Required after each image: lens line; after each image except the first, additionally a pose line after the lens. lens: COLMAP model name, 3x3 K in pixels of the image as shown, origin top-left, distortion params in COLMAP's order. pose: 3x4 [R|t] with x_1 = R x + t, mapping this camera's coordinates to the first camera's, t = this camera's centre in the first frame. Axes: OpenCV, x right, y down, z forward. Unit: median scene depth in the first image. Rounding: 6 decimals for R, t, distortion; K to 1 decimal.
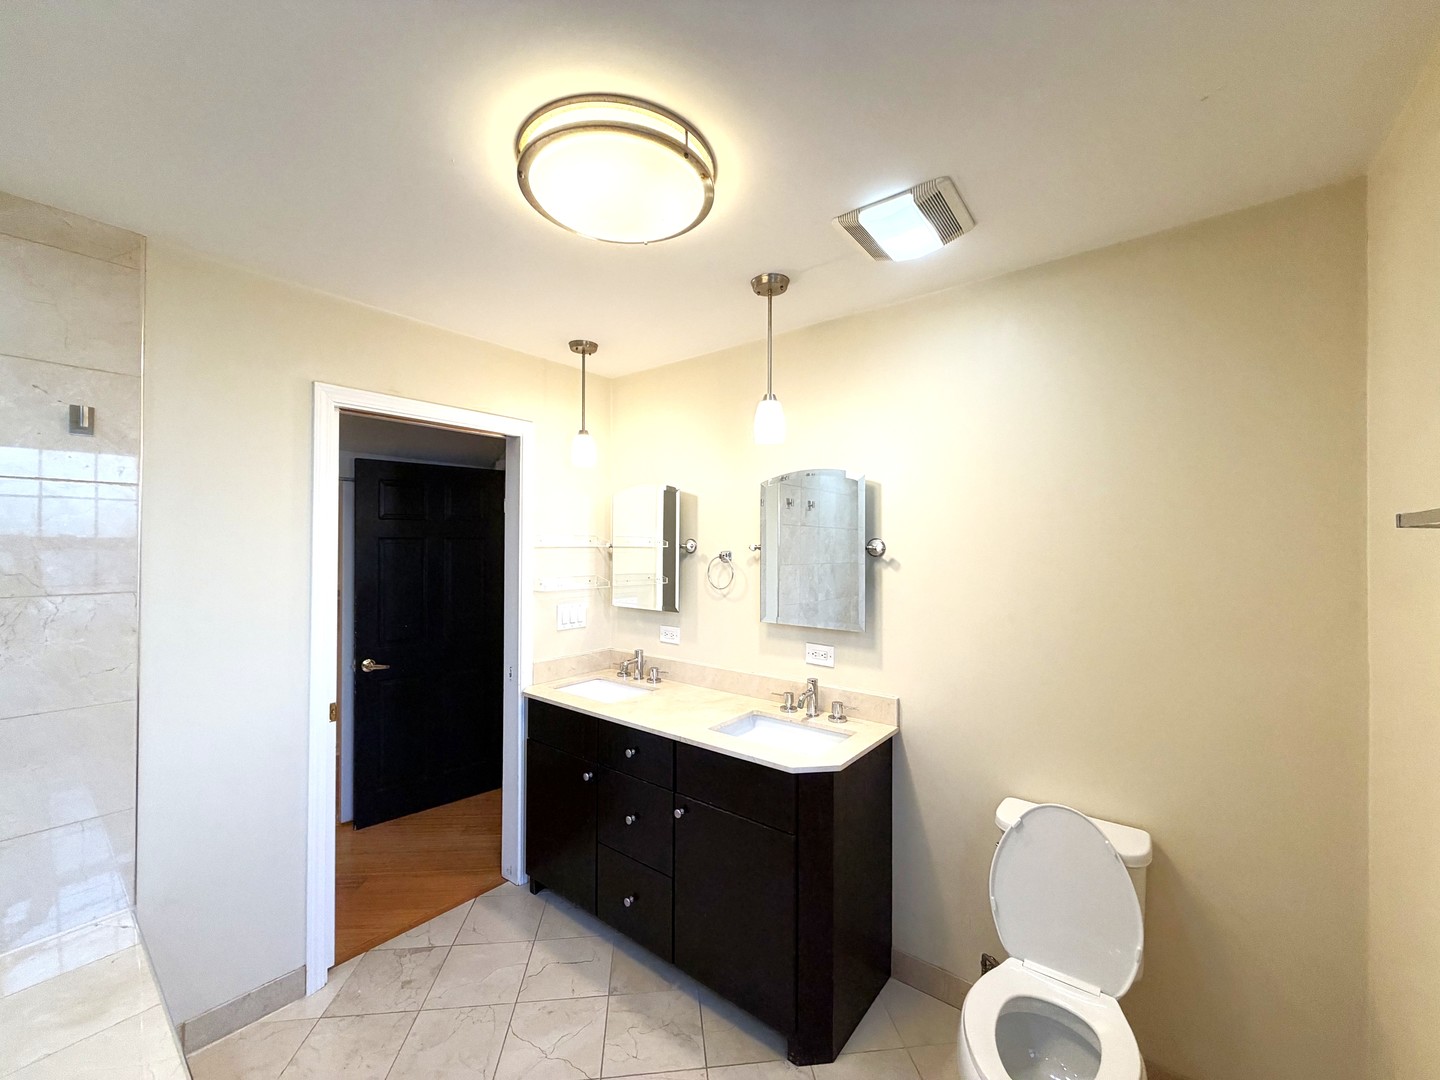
lens RADIAL K [[570.3, 0, 714.5], [0, 570.3, 539.8], [0, 0, 1]] dist [-0.004407, -0.000282]
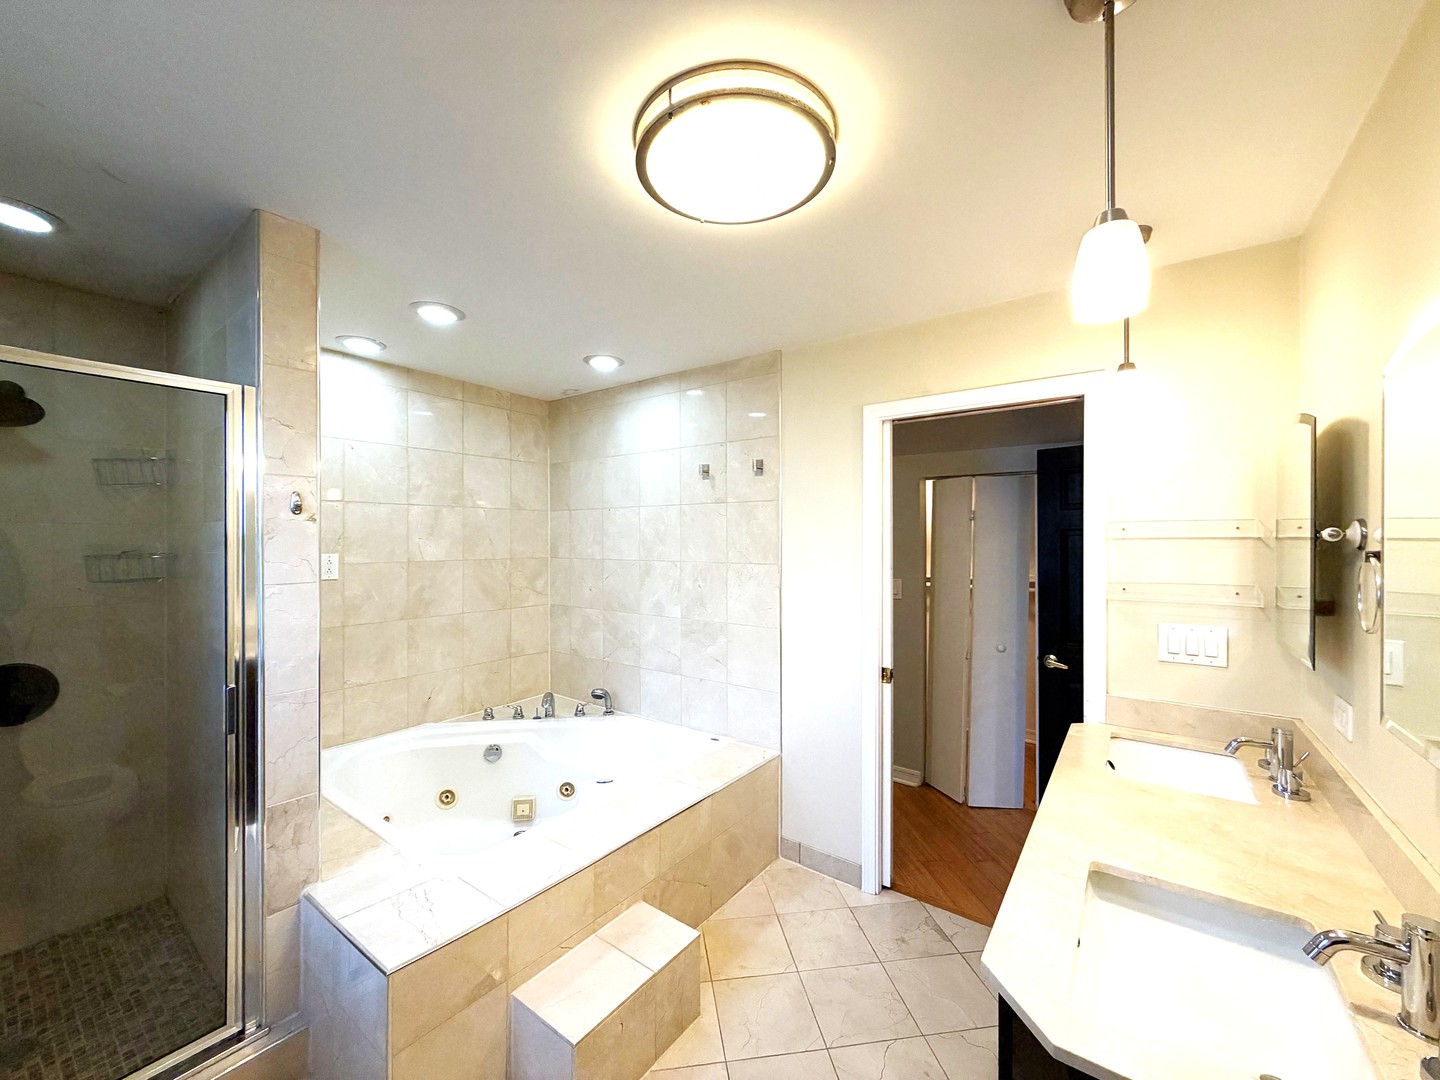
lens RADIAL K [[570.3, 0, 715.6], [0, 570.3, 541.5], [0, 0, 1]] dist [-0.004407, -0.000282]
pose [[0.032413, 0.000322, -0.999475, 0.493488], [0.006630, 0.999978, 0.000537, 0.016668], [0.999453, -0.006643, 0.032410, 0.572501]]
